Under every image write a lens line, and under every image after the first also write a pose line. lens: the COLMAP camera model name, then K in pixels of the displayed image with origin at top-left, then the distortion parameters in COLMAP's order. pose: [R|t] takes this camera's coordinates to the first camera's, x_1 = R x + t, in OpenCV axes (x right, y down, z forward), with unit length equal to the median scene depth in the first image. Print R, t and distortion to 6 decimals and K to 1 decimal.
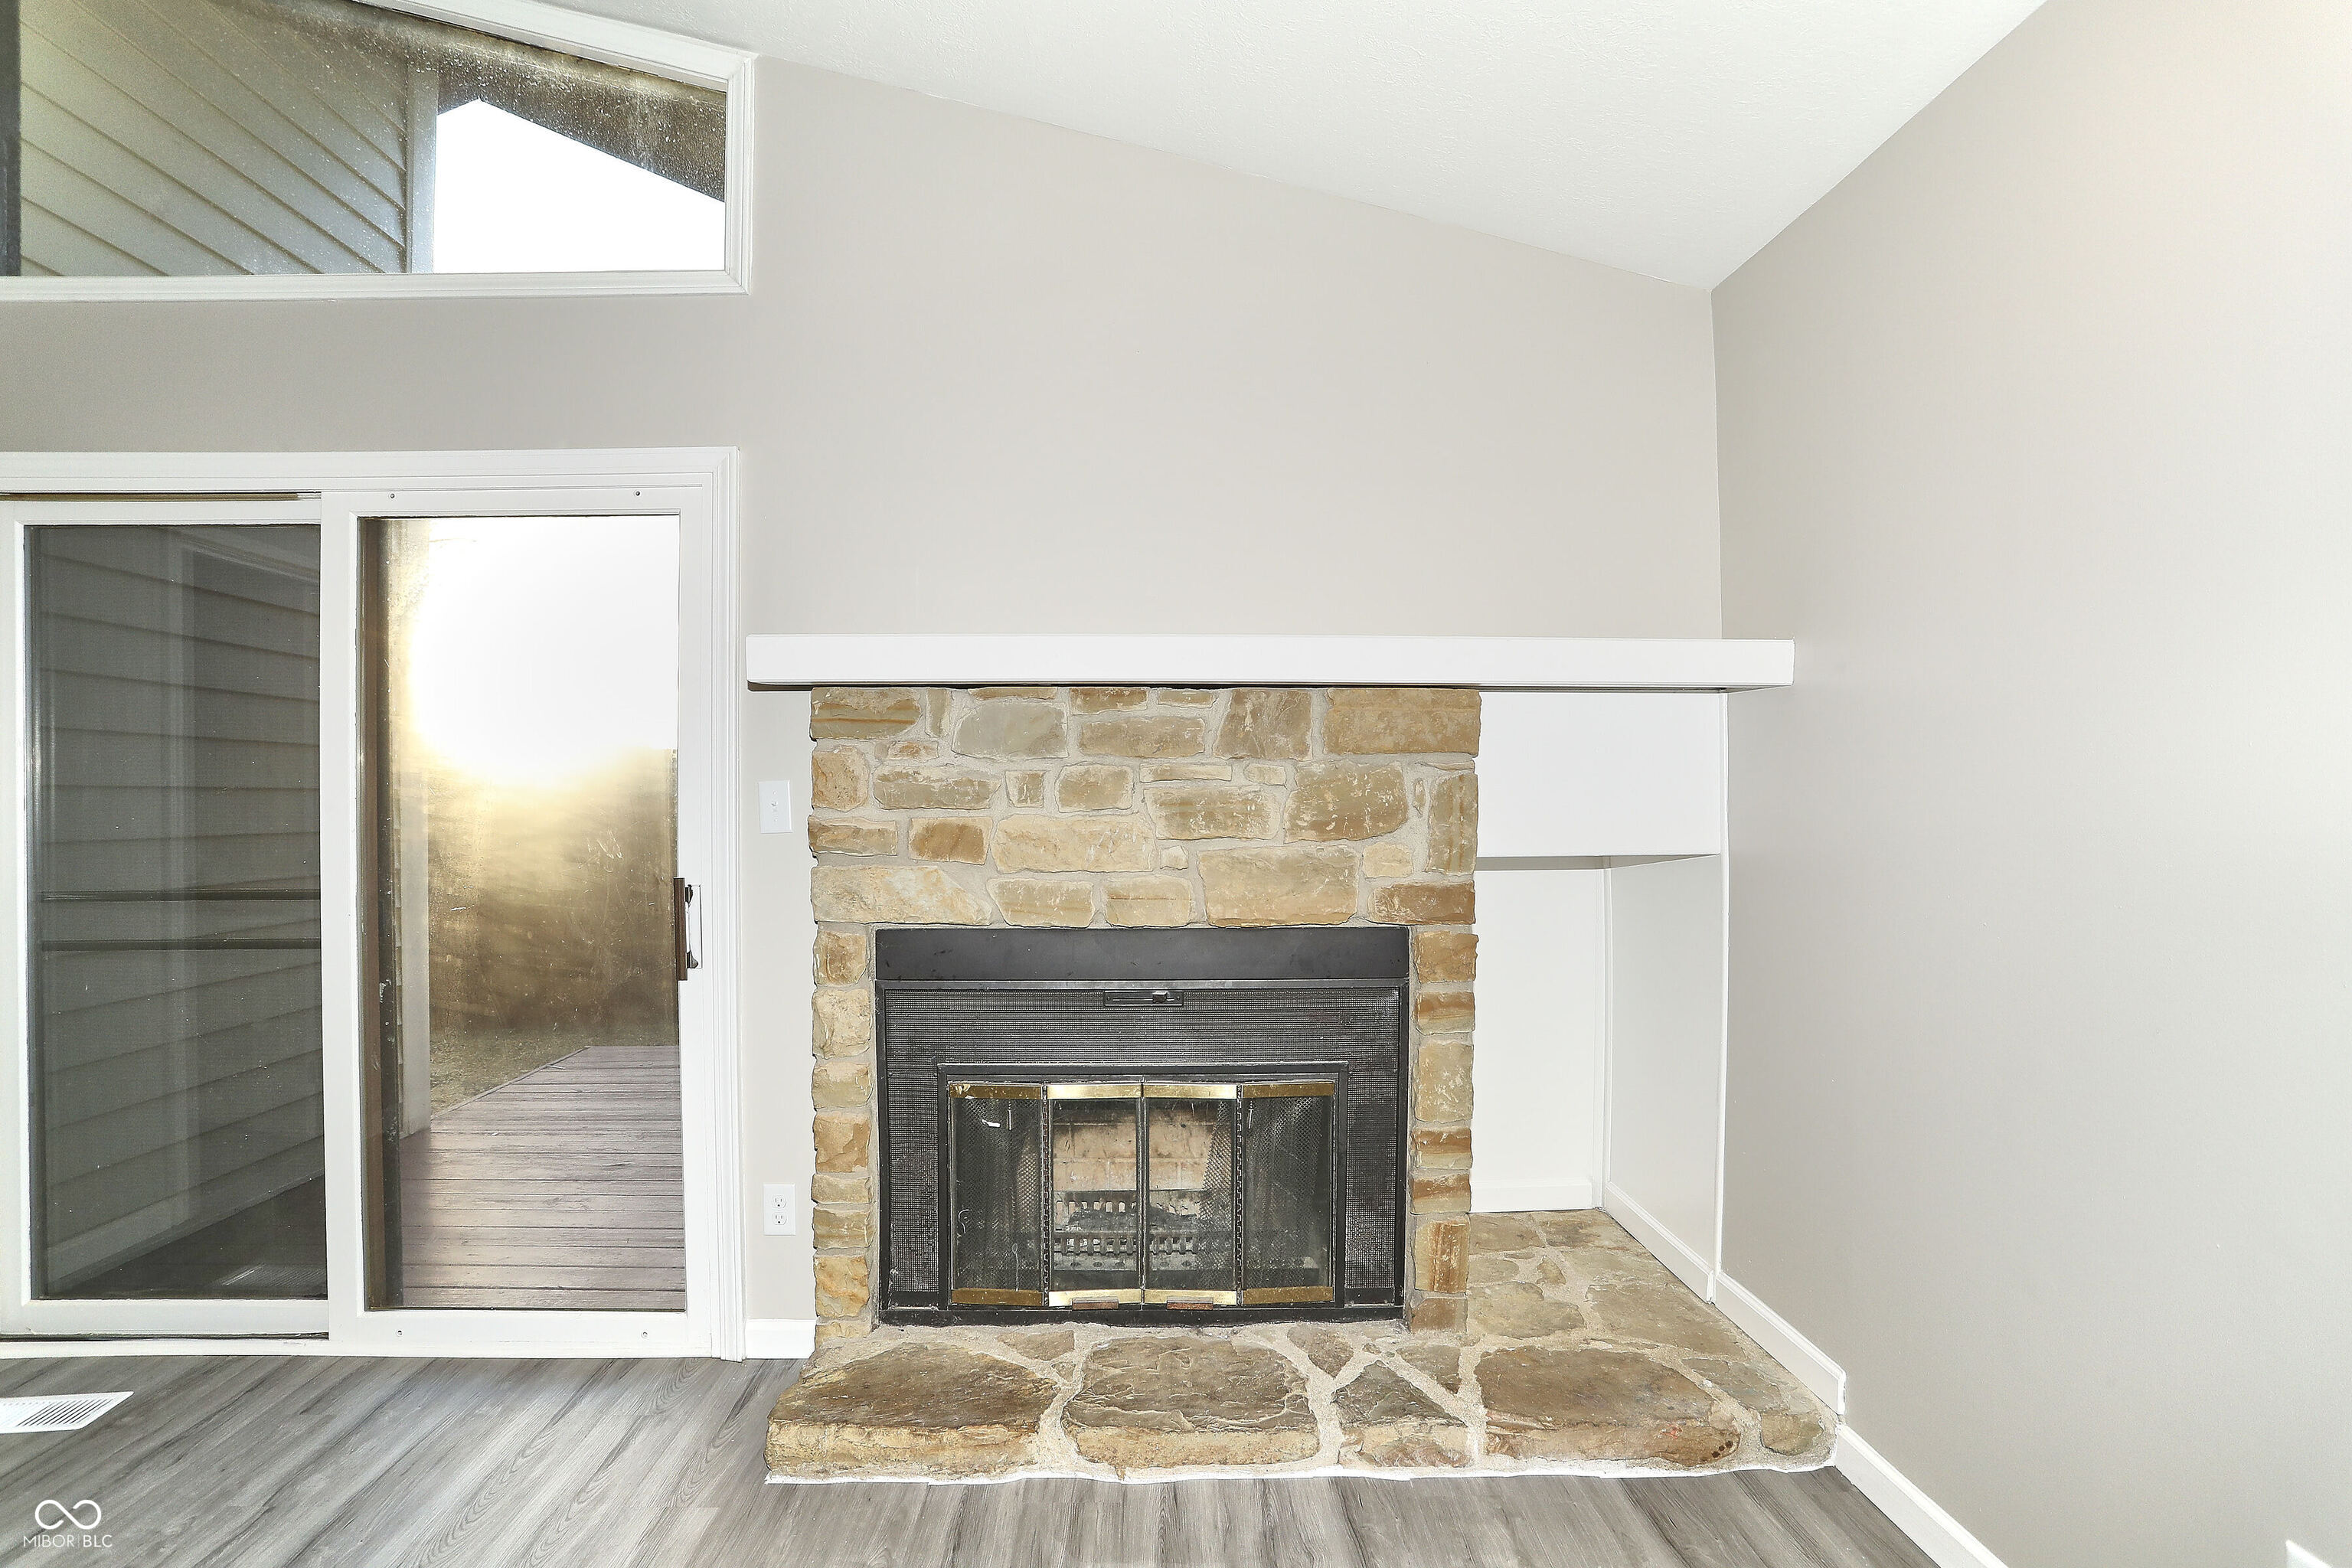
lens RADIAL K [[1145.0, 0, 1168.3], [0, 1145.0, 794.5], [0, 0, 1]] dist [-0.082289, 0.036296]
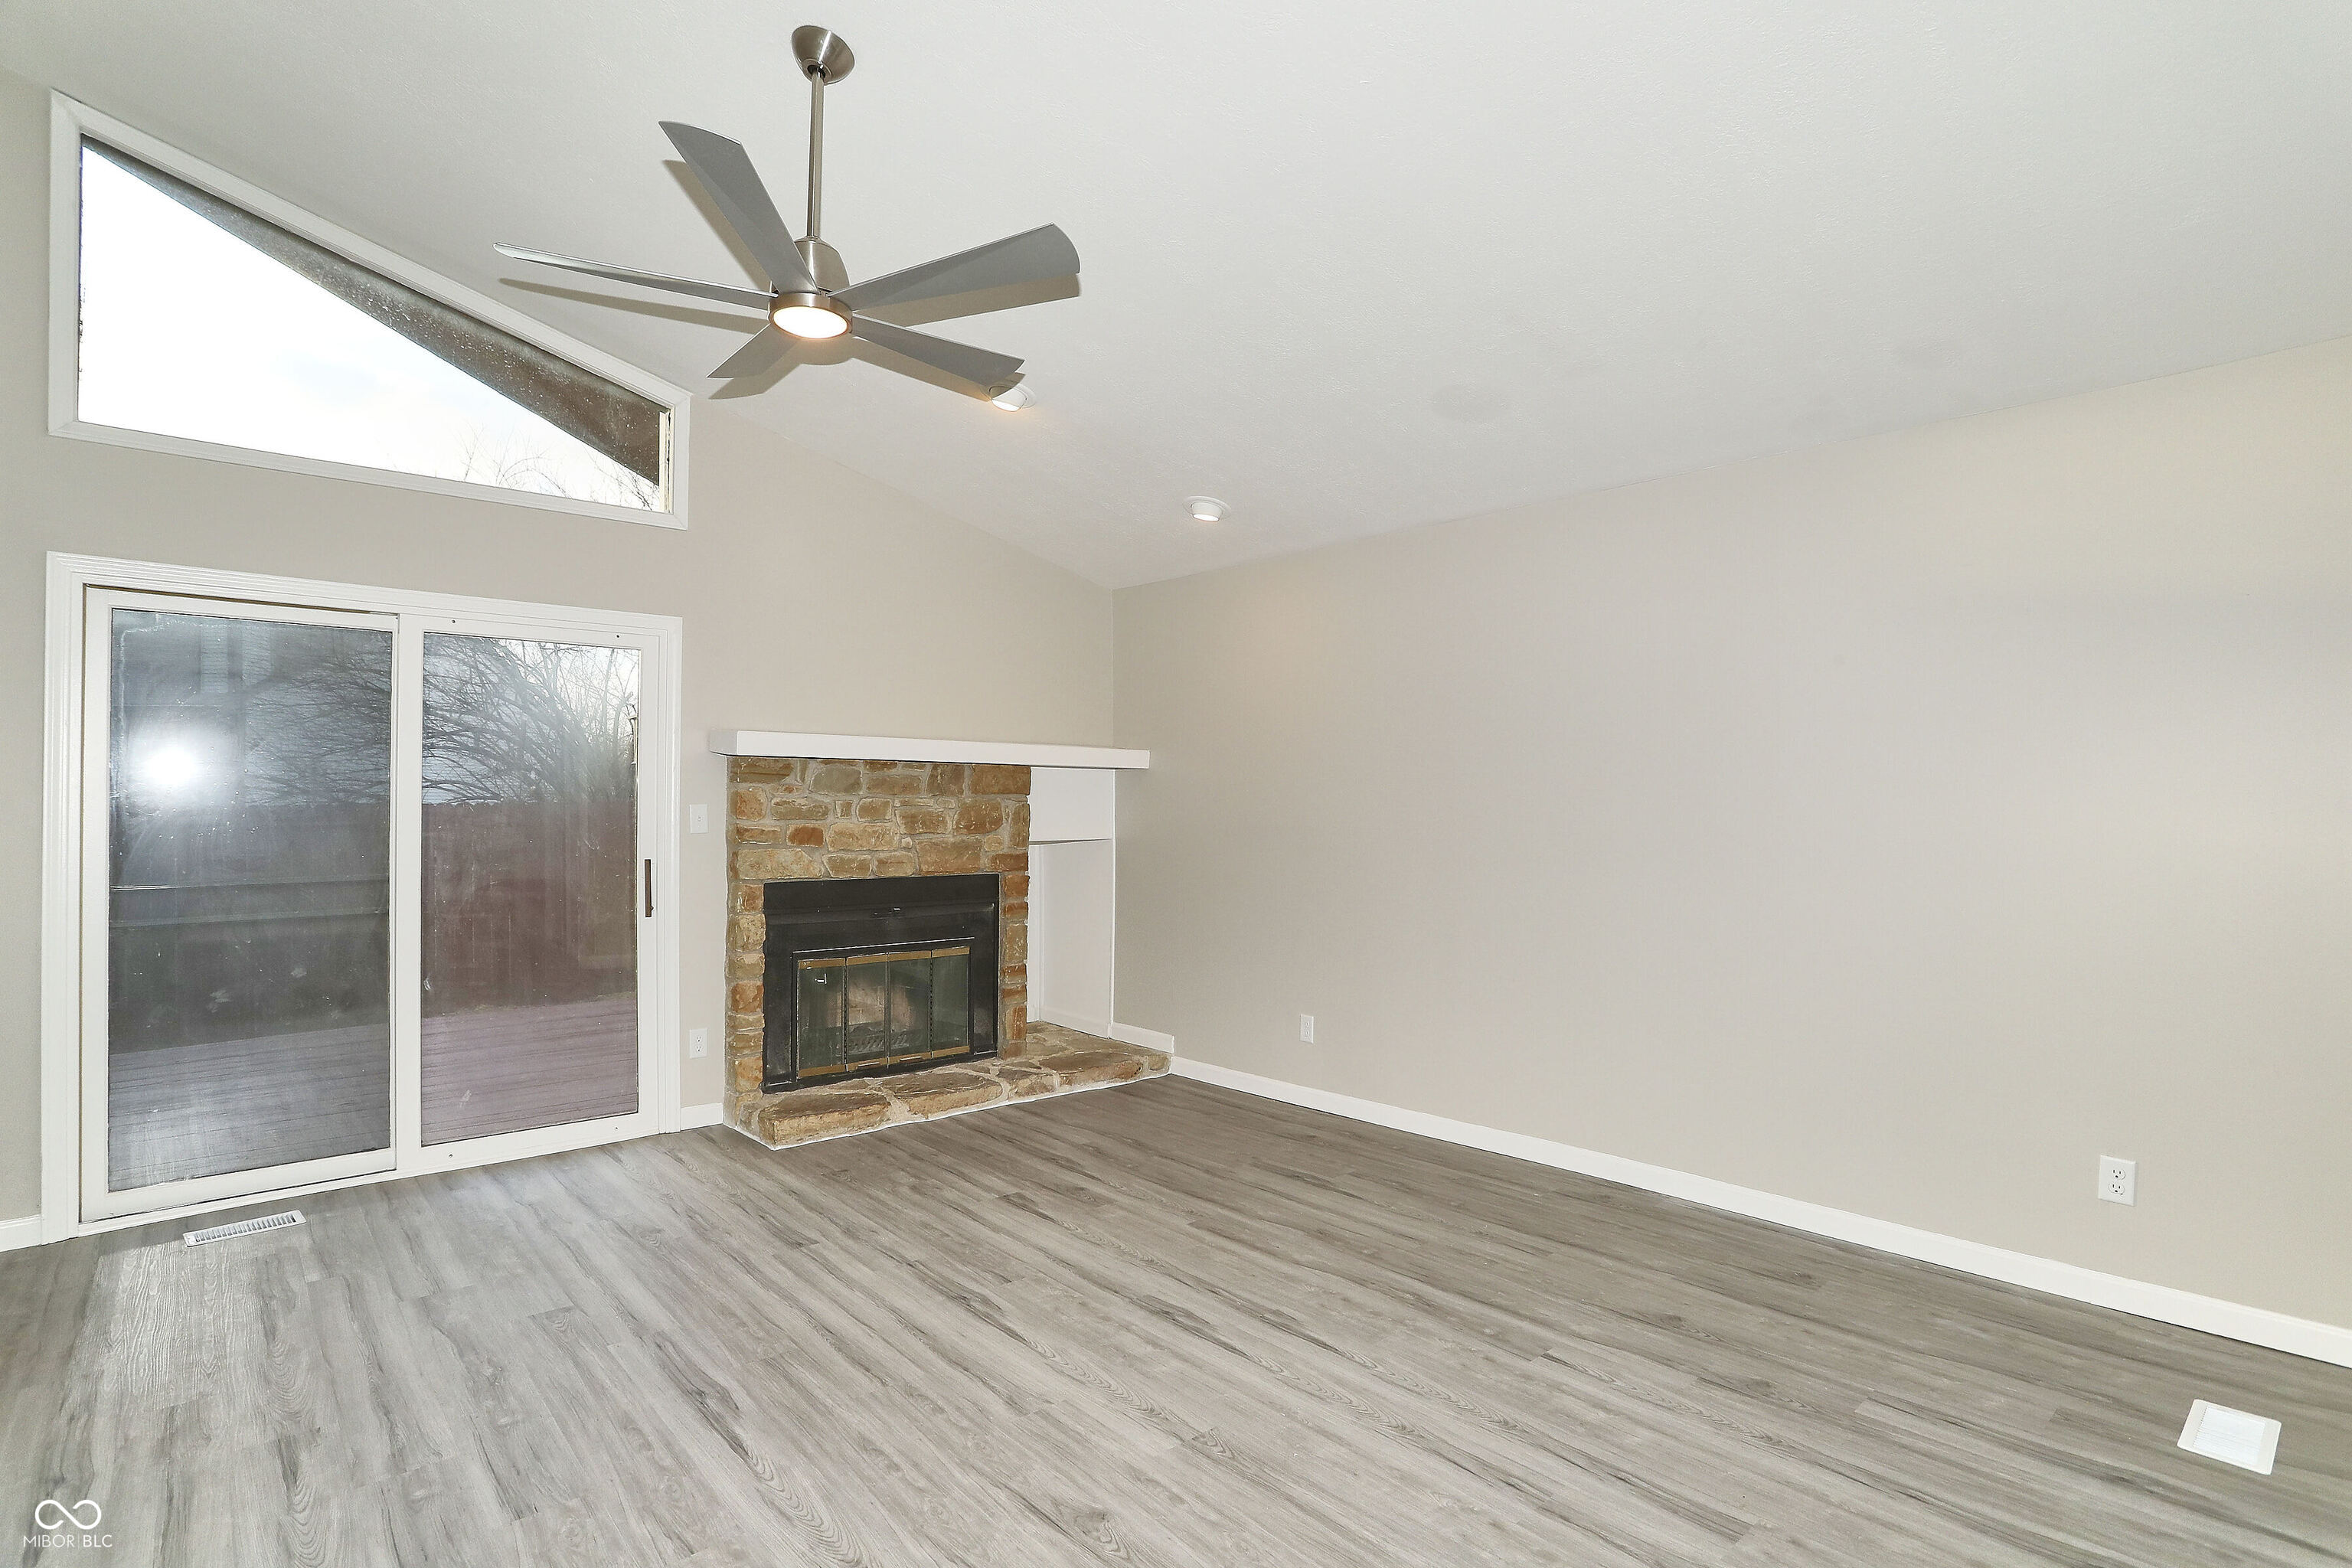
lens RADIAL K [[1145.0, 0, 1168.3], [0, 1145.0, 794.5], [0, 0, 1]] dist [-0.082289, 0.036296]
pose [[0.758799, 0.012619, 0.651203, -0.988095], [-0.005297, 0.999899, -0.013204, -0.008176], [-0.651303, 0.006570, 0.758789, -0.886315]]
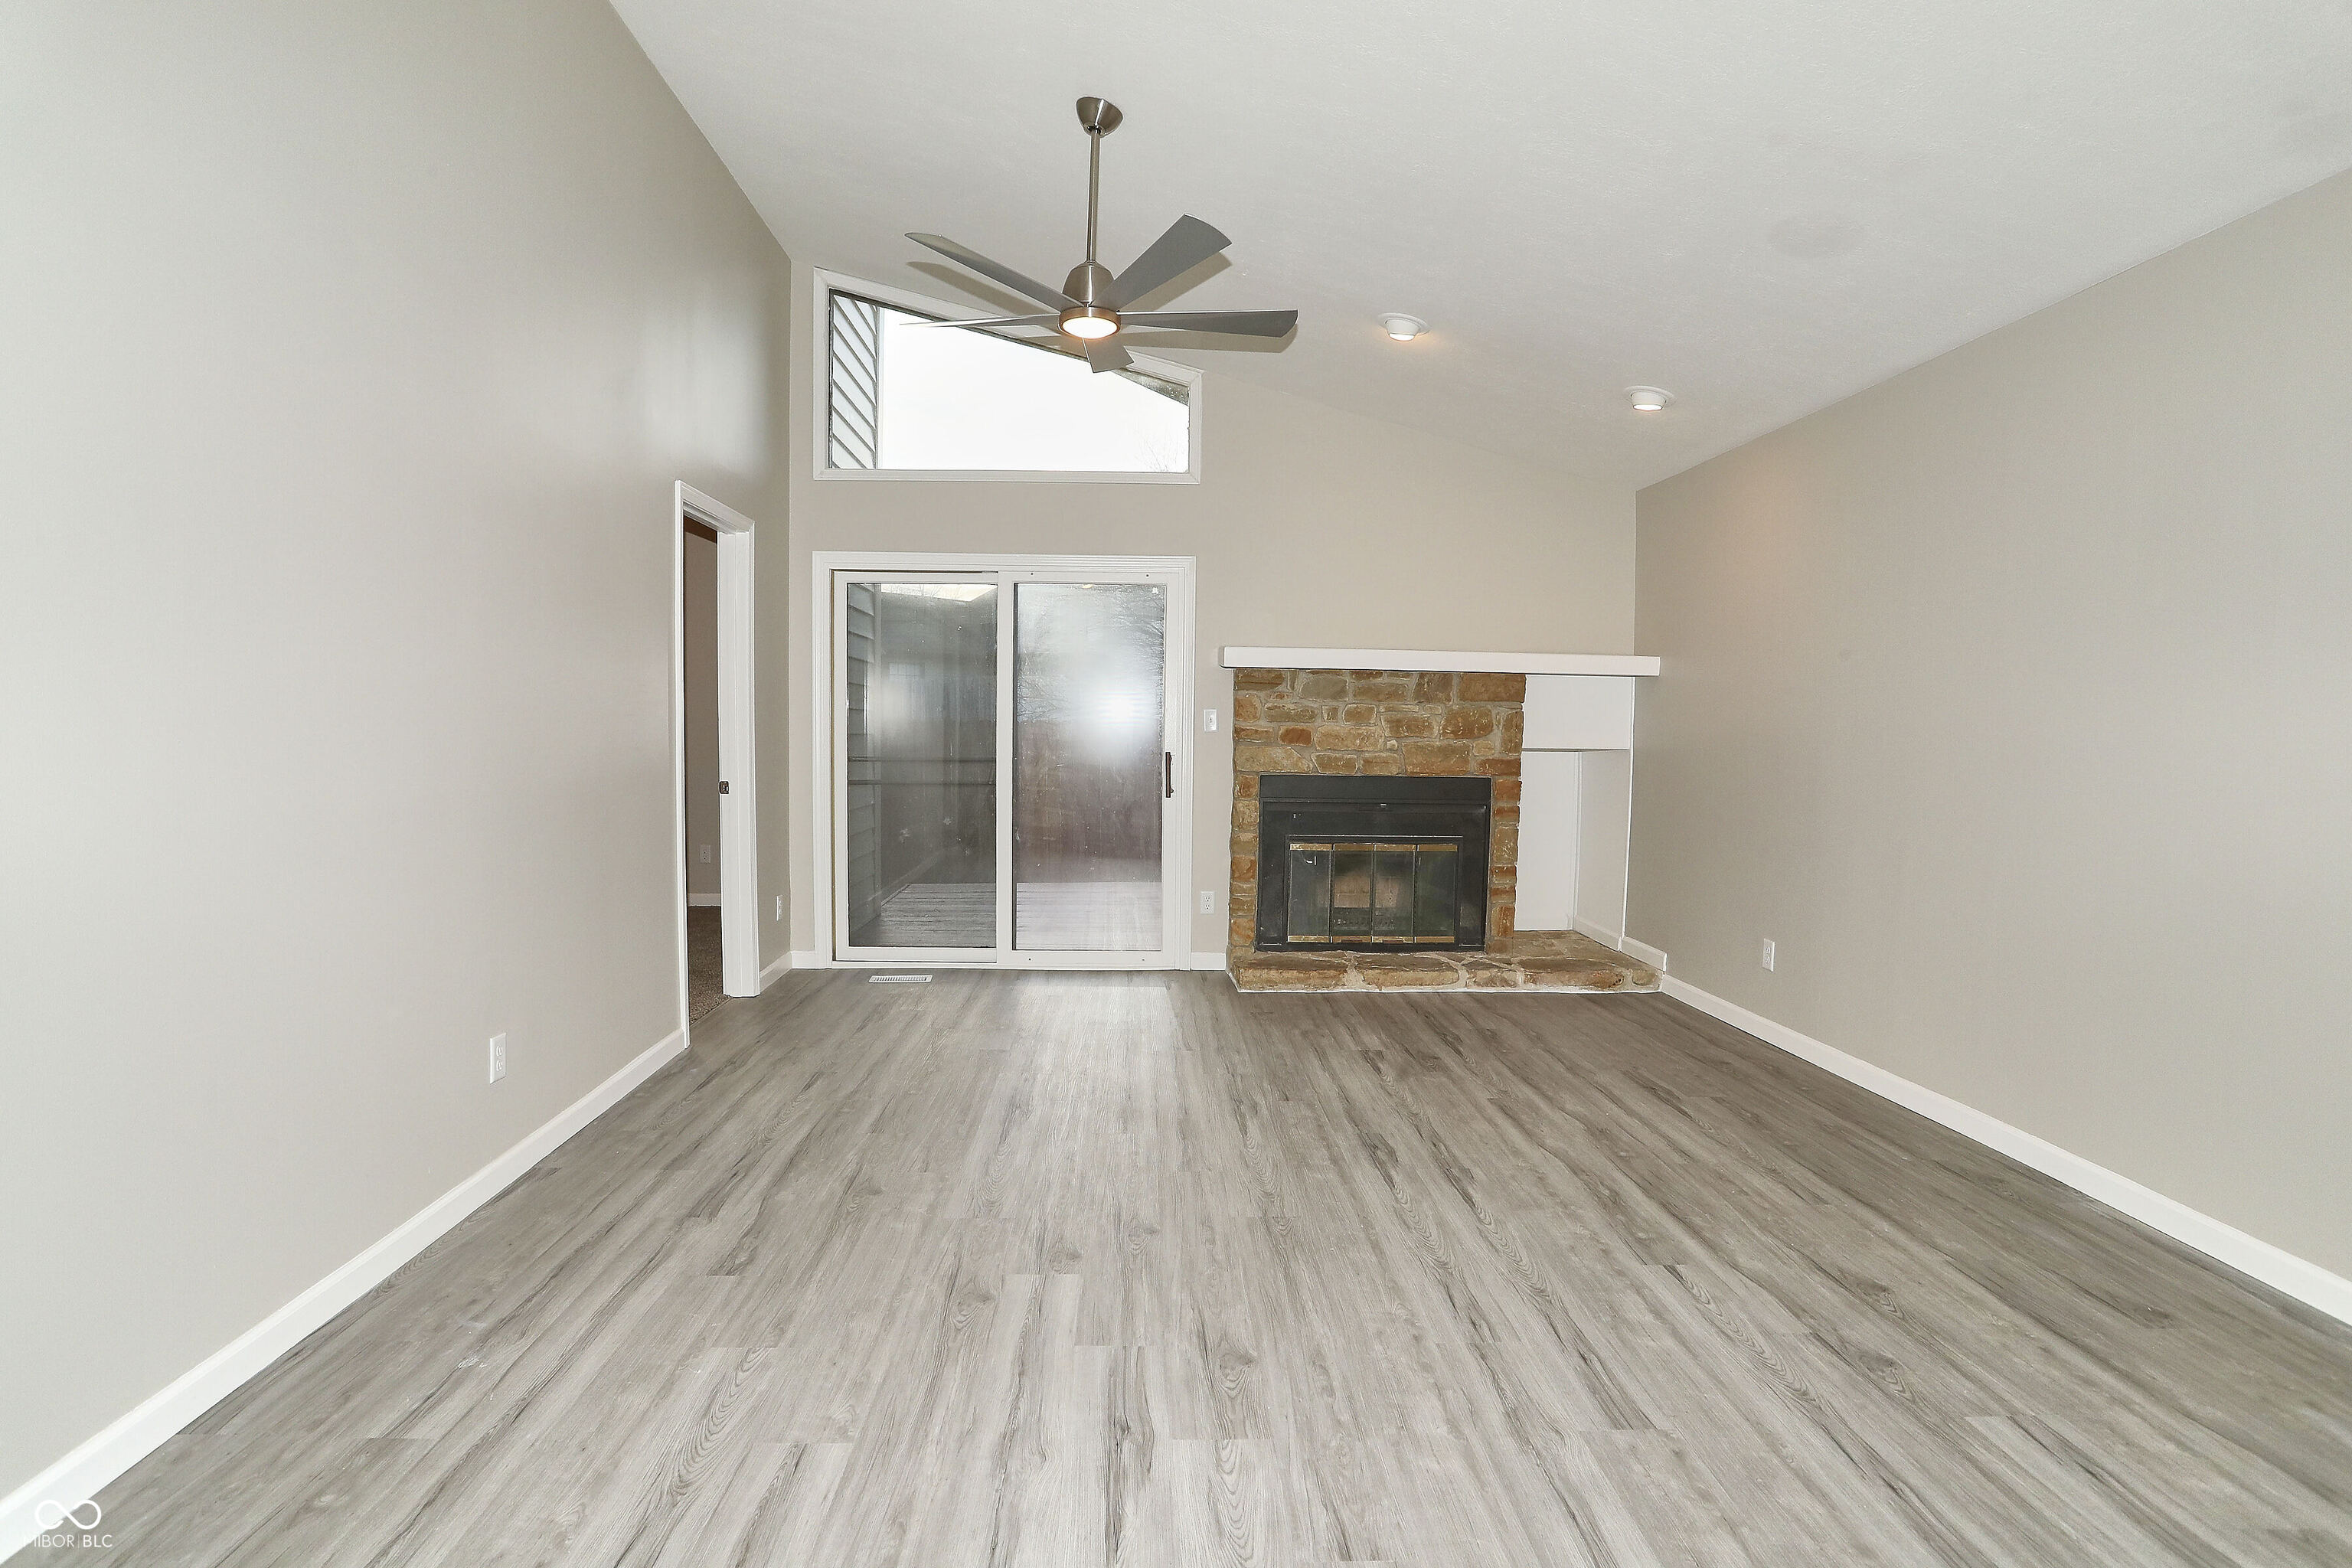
lens RADIAL K [[1160.7, 0, 1172.6], [0, 1160.7, 797.8], [0, 0, 1]] dist [-0.089267, 0.038908]
pose [[0.999688, 0.014643, 0.020242, -0.482484], [-0.015823, 0.998108, 0.059419, 0.029487], [-0.019334, -0.059721, 0.998028, -1.318629]]
